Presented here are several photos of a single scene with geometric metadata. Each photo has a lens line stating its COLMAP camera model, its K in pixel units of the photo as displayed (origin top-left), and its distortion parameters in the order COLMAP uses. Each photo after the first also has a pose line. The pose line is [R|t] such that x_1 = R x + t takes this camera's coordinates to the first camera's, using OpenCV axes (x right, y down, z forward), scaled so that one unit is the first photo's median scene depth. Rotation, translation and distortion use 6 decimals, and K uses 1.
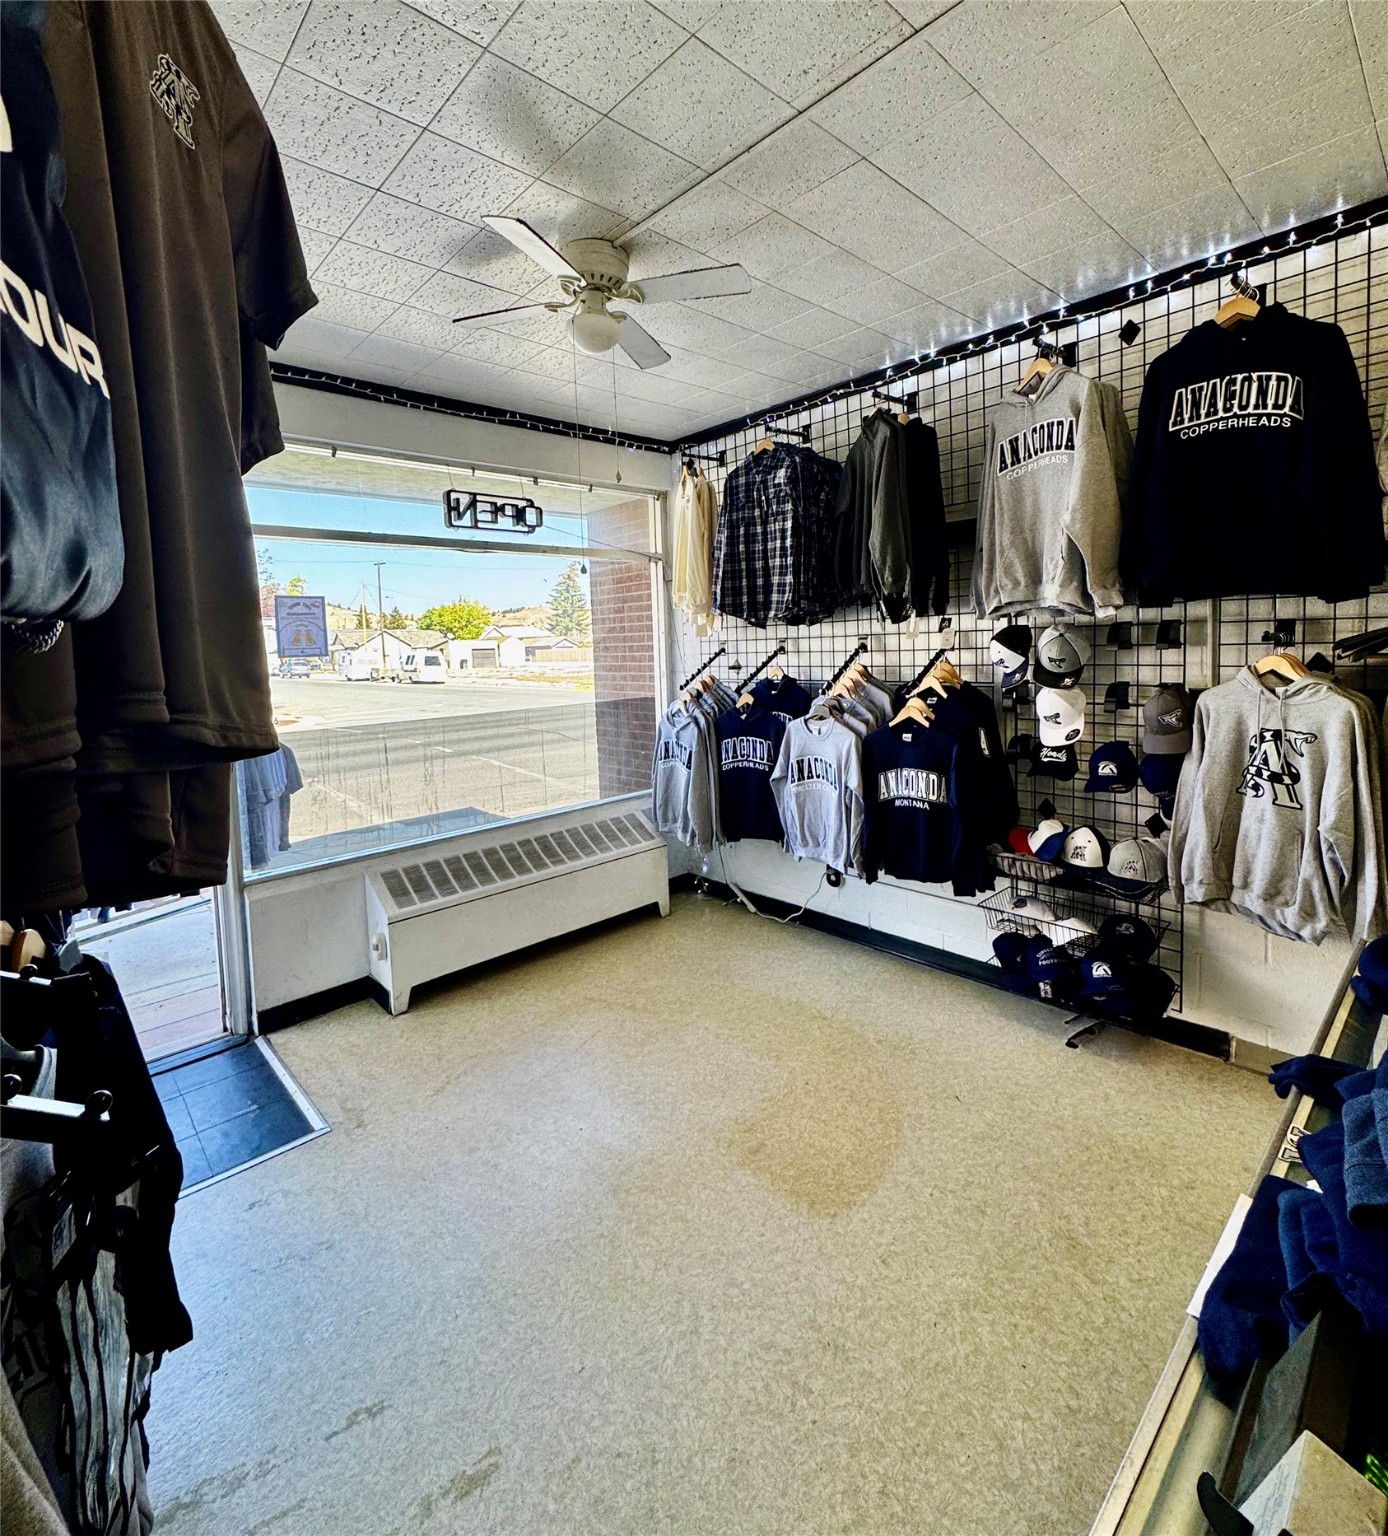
lens RADIAL K [[754.0, 0, 713.8], [0, 754.0, 706.5], [0, 0, 1]] dist [-0.025486, -0.000446]
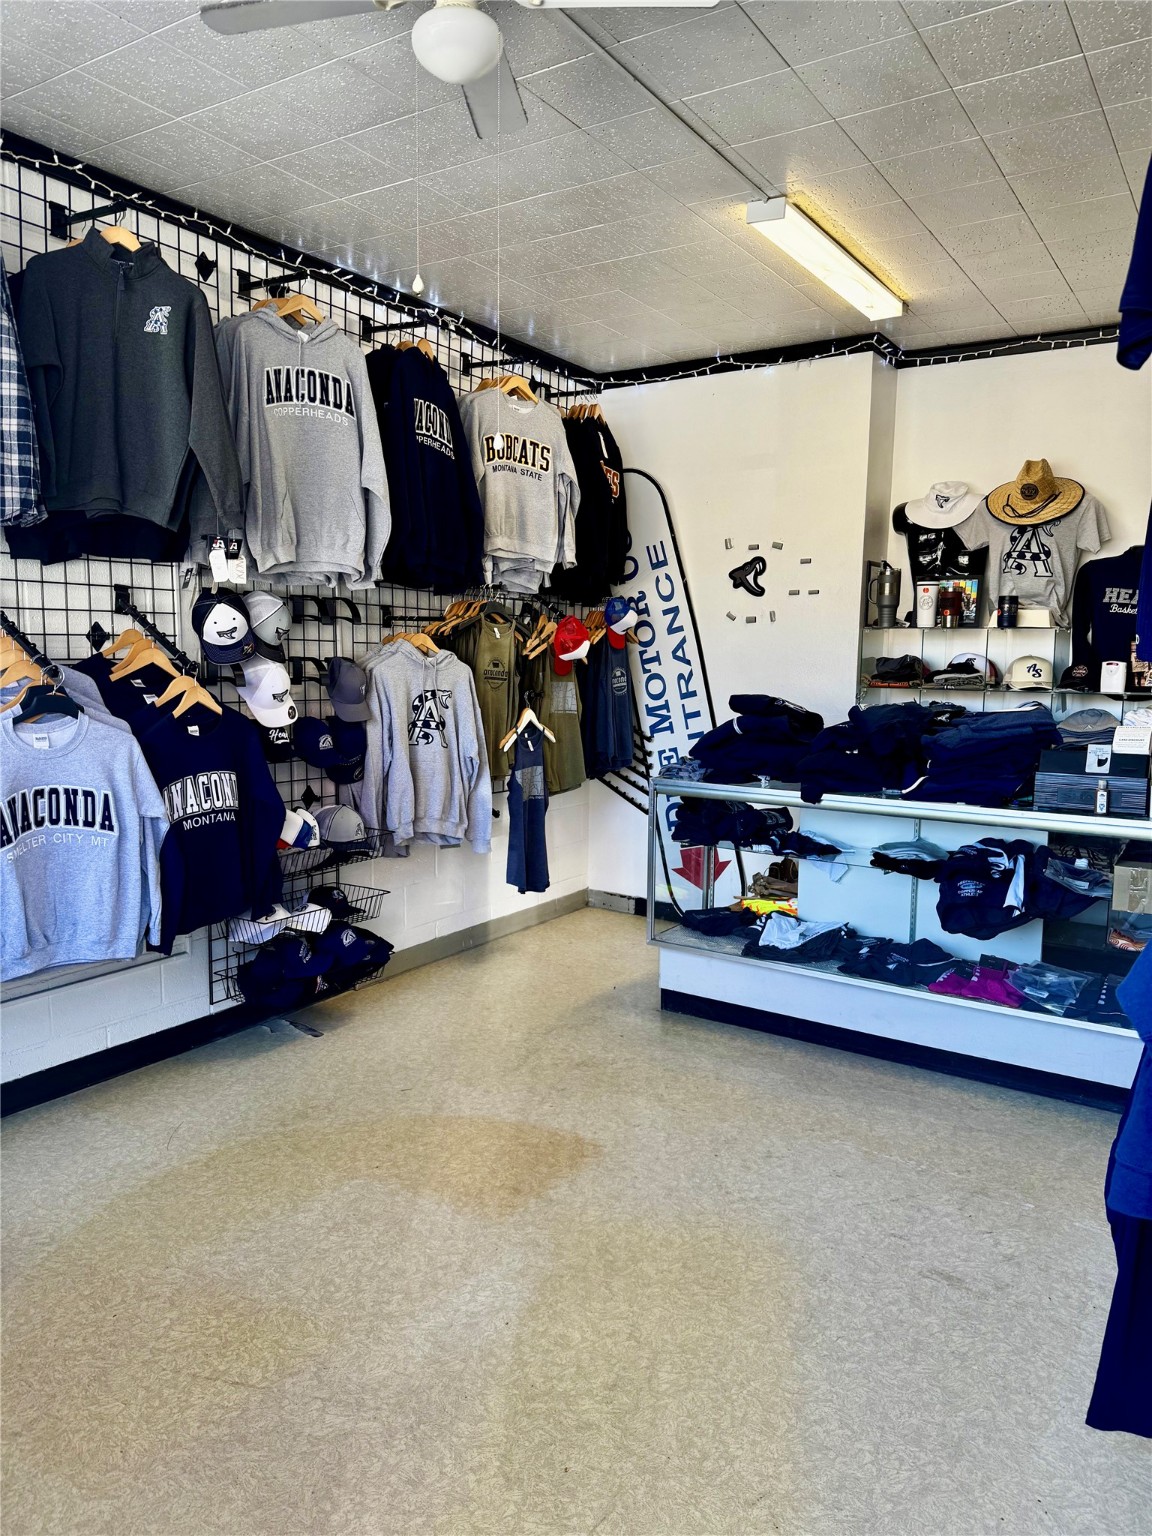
lens RADIAL K [[1058.3, 0, 576.0], [0, 1058.3, 768.0], [0, 0, 1]] dist [0.175769, -0.348748]
pose [[-0.228330, -0.076343, 0.970586, -0.825328], [0.078124, 0.992269, 0.096428, 0.004876], [-0.970444, 0.097843, -0.220601, 0.859672]]
